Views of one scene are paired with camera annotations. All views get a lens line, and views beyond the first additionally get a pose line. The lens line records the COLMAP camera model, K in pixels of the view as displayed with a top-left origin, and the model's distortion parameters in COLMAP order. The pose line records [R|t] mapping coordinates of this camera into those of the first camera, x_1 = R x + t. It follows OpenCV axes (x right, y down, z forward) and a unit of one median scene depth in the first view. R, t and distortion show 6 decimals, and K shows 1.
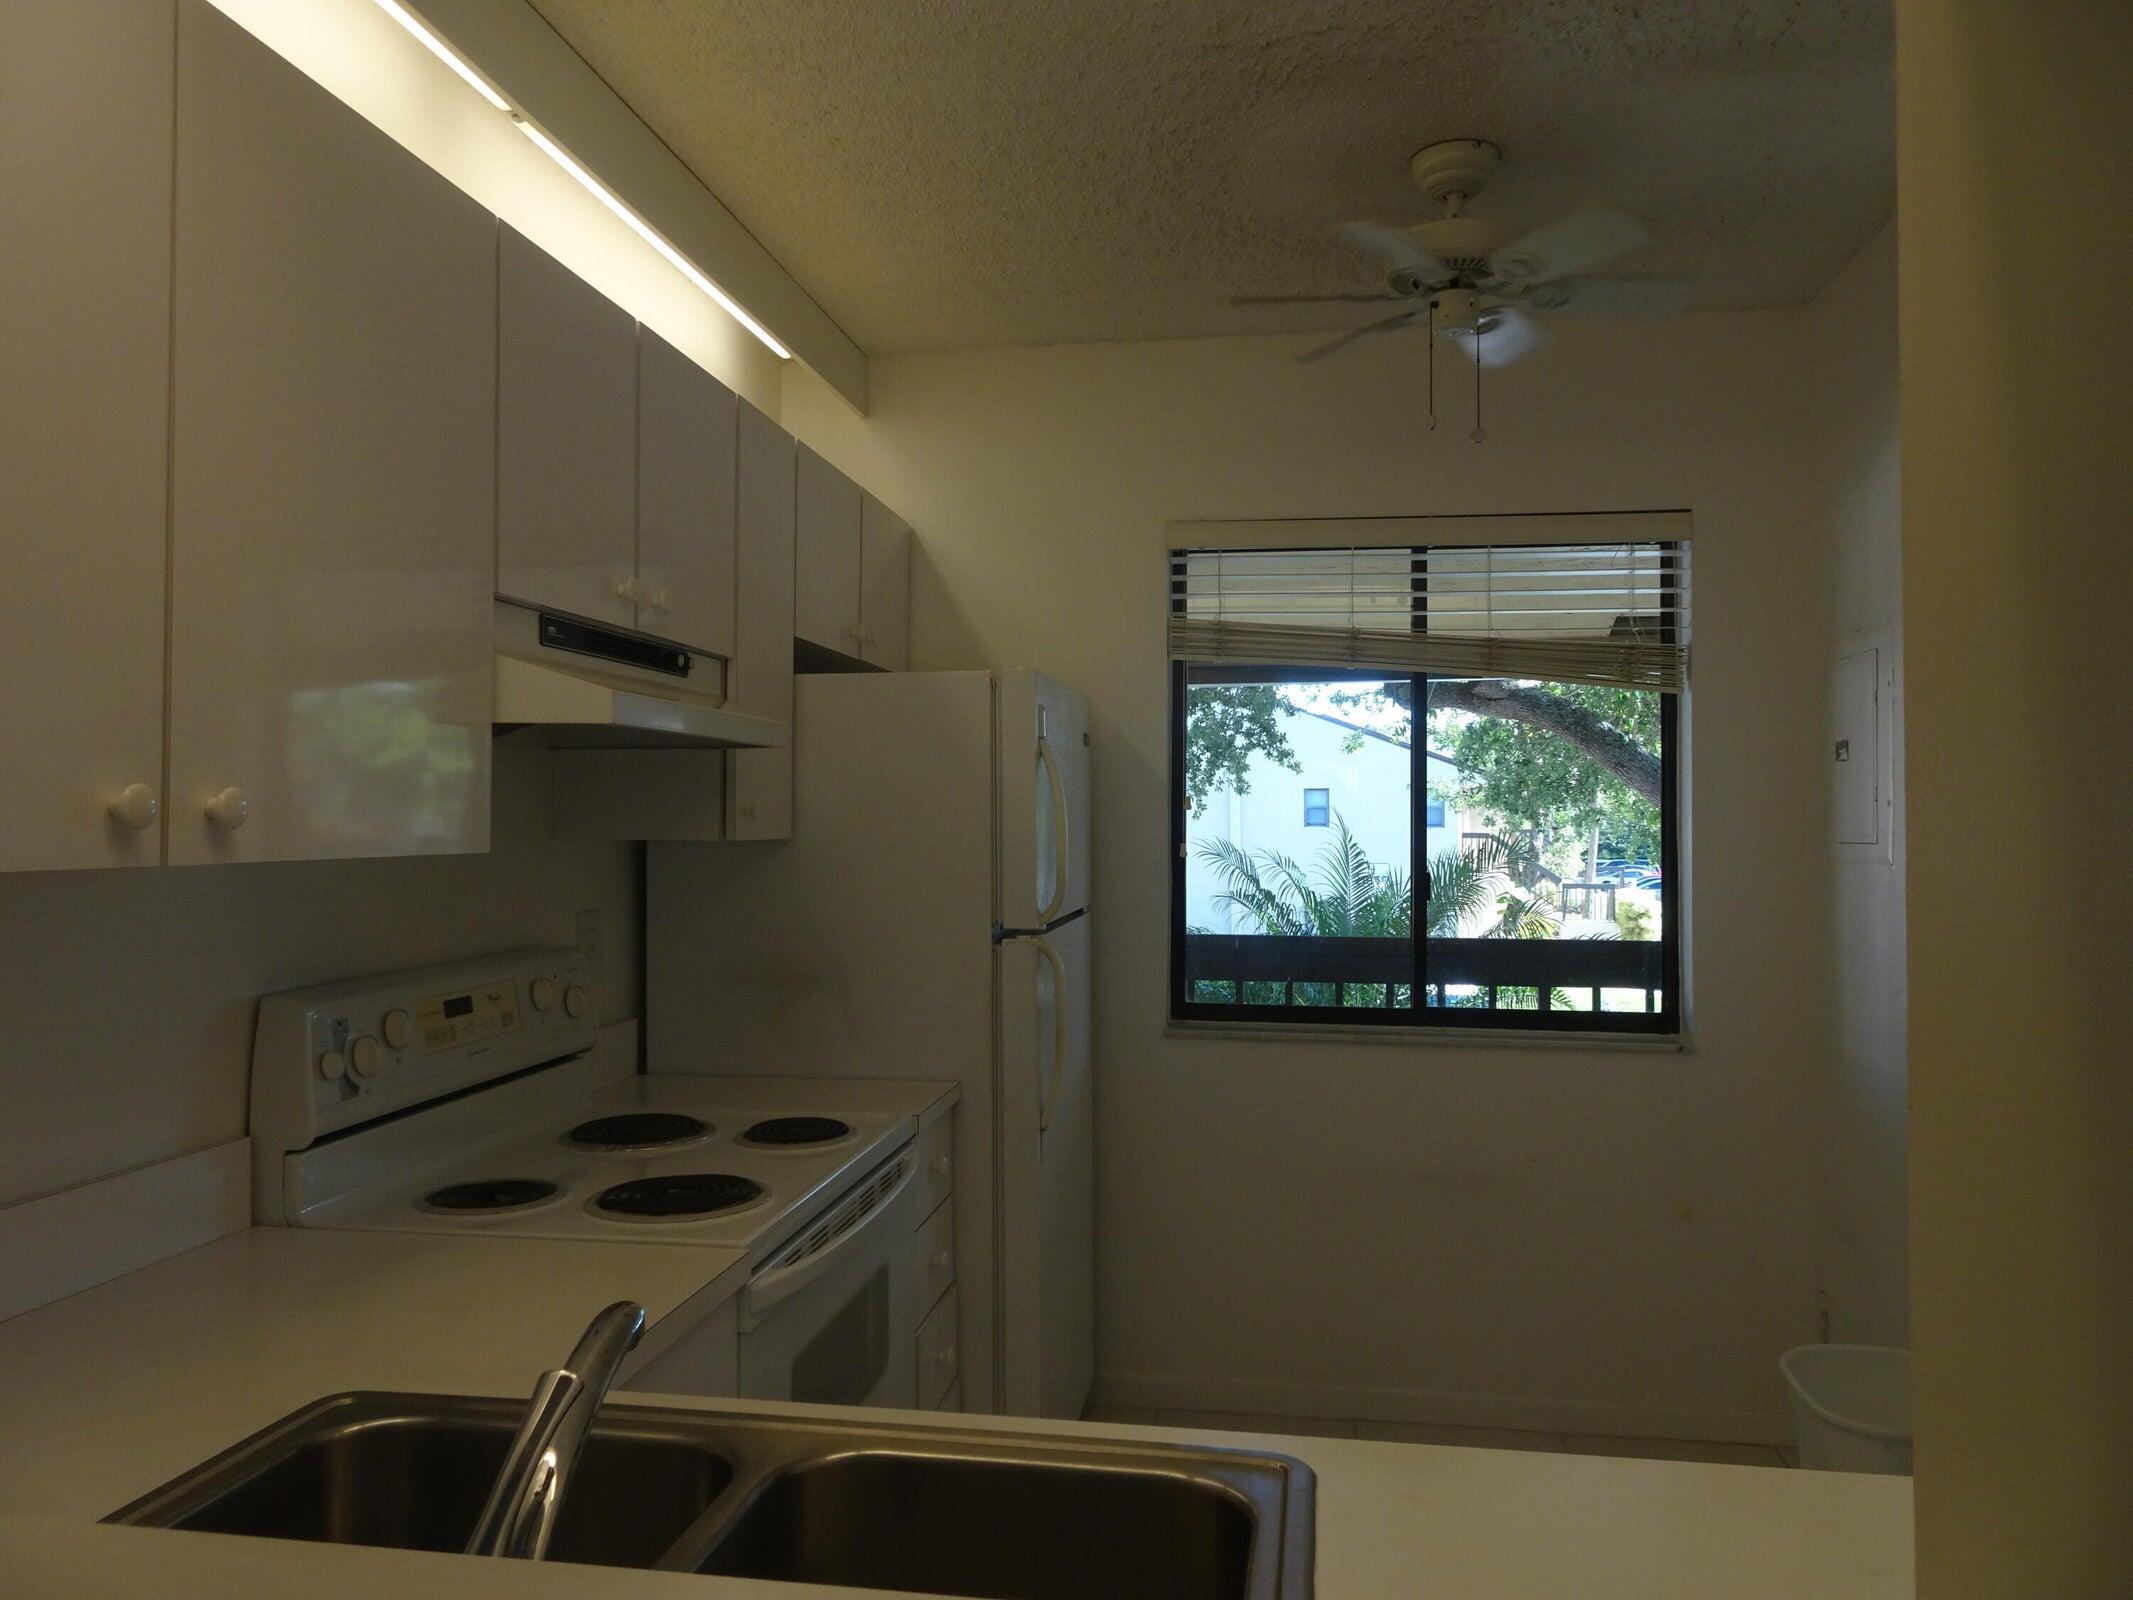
lens RADIAL K [[1514.7, 0, 1070.1], [0, 1514.7, 807.2], [0, 0, 1]] dist [0.003704, 0.000574]
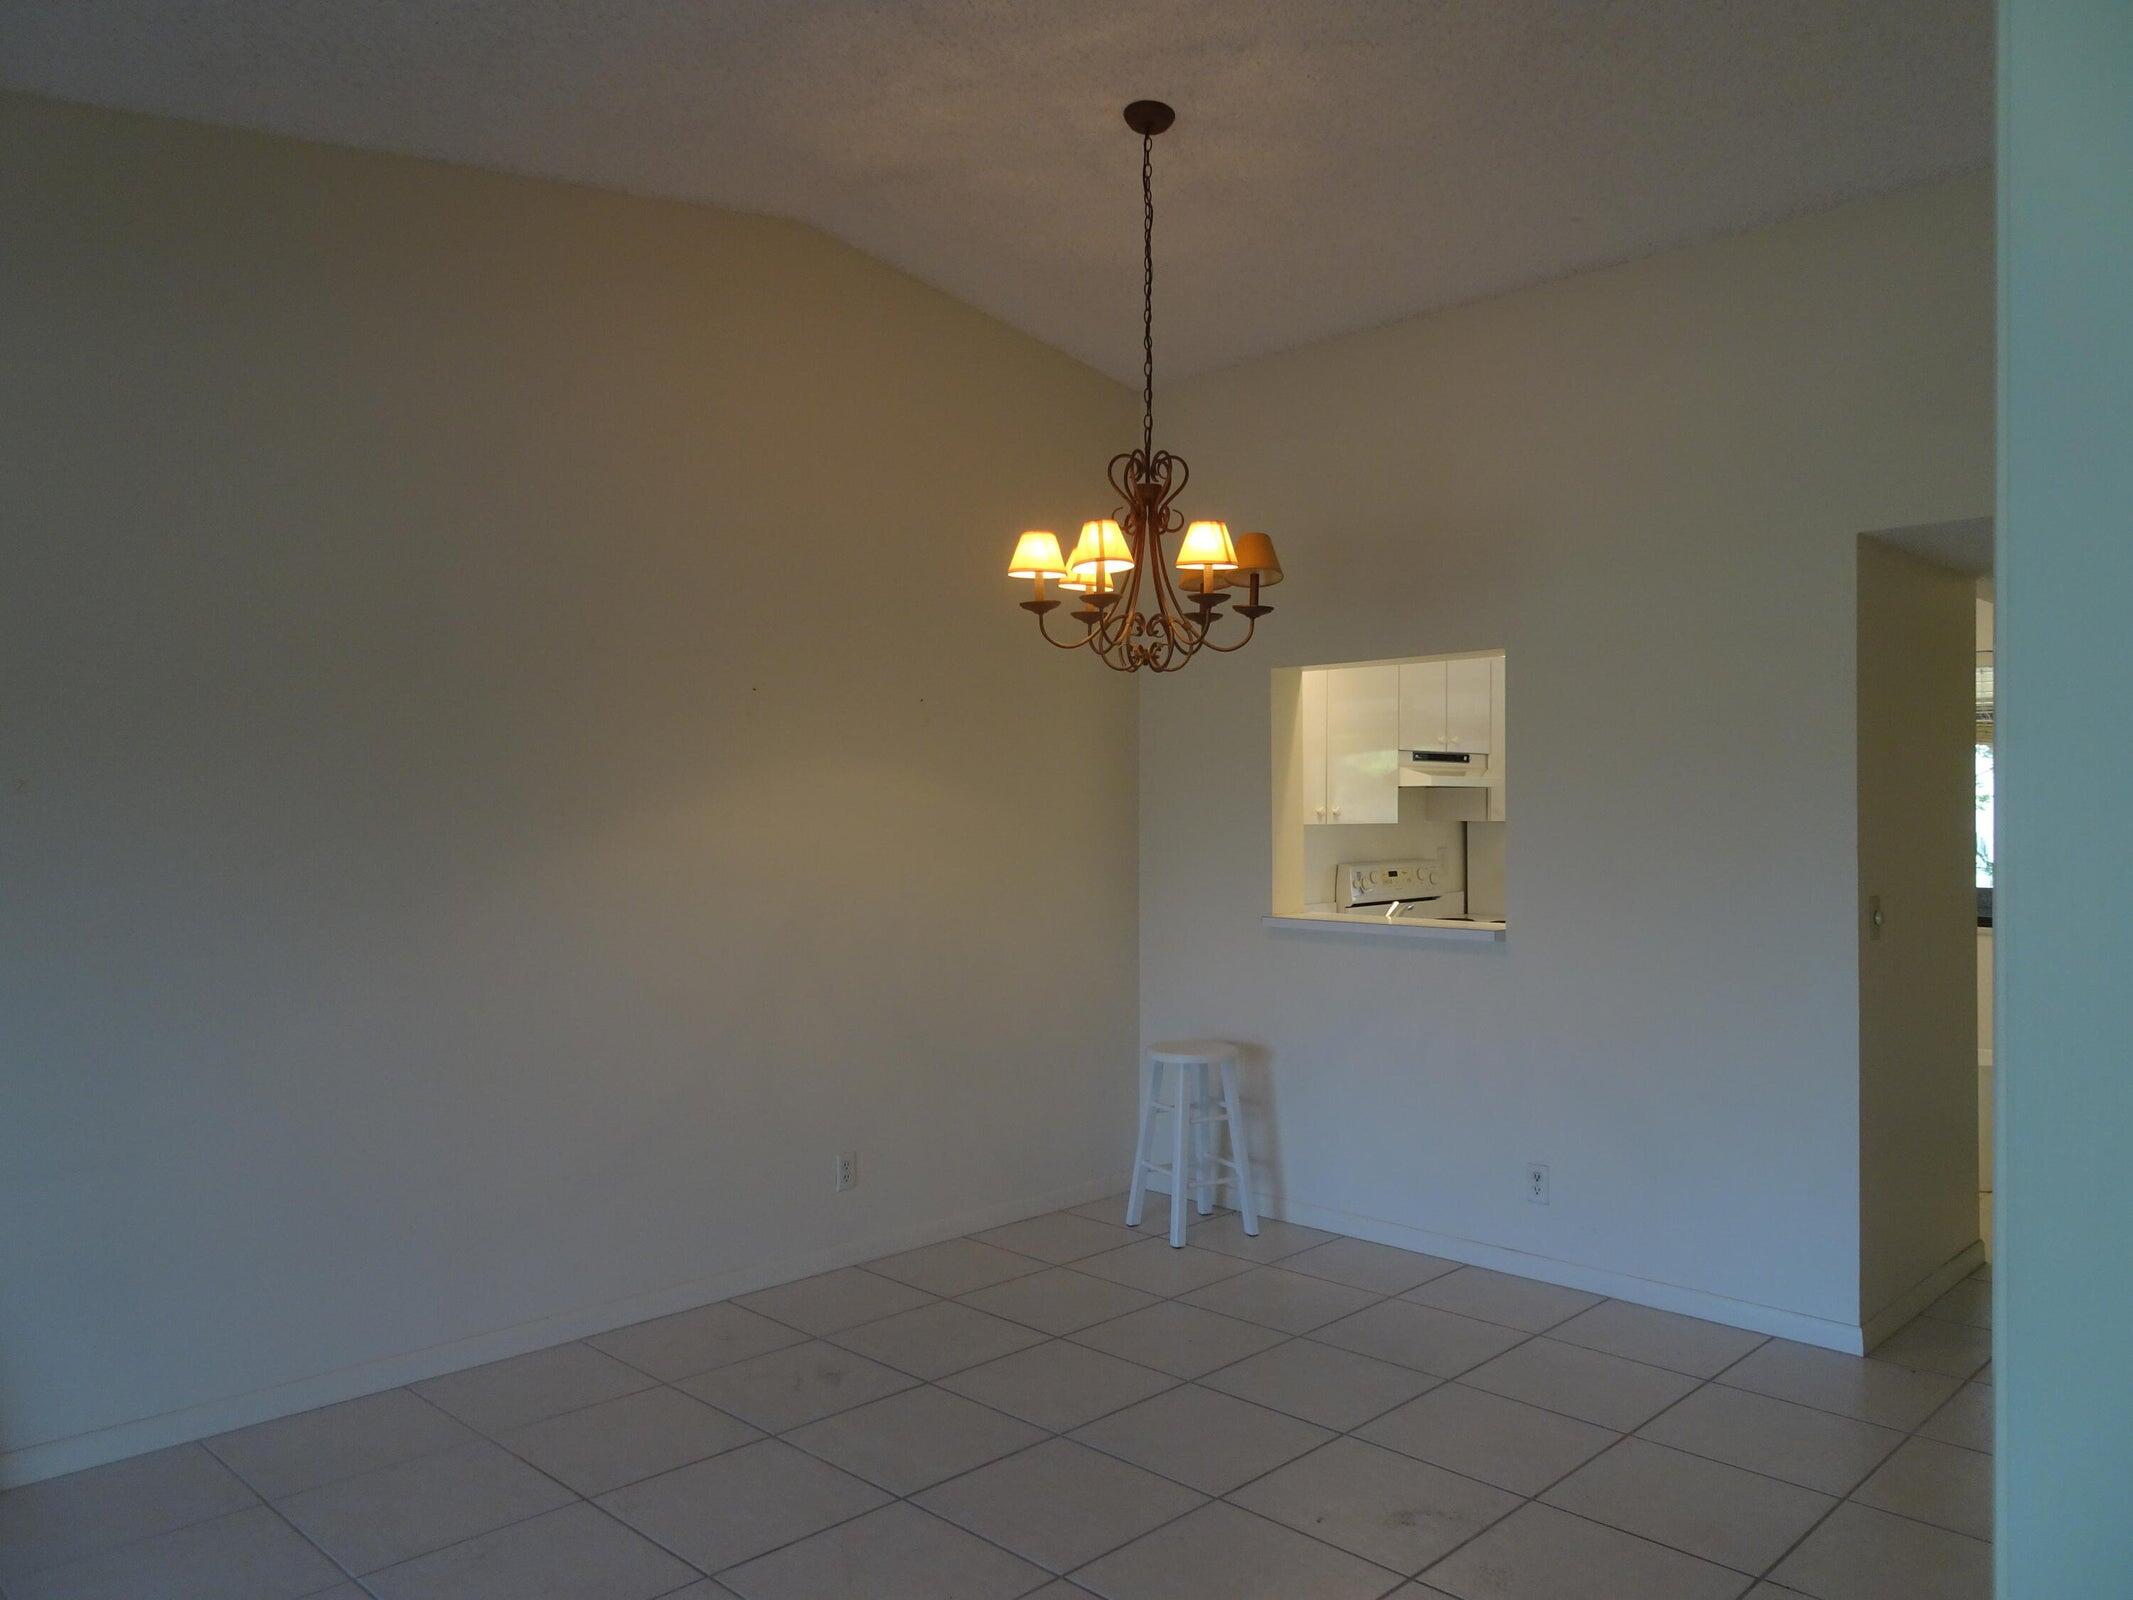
lens RADIAL K [[1514.7, 0, 1068.1], [0, 1514.7, 803.0], [0, 0, 1]] dist [0.003704, 0.000574]
pose [[0.811348, -0.001932, -0.584560, 0.896871], [0.004724, 0.999984, 0.003252, -0.027000], [0.584544, -0.005400, 0.811344, -1.965246]]
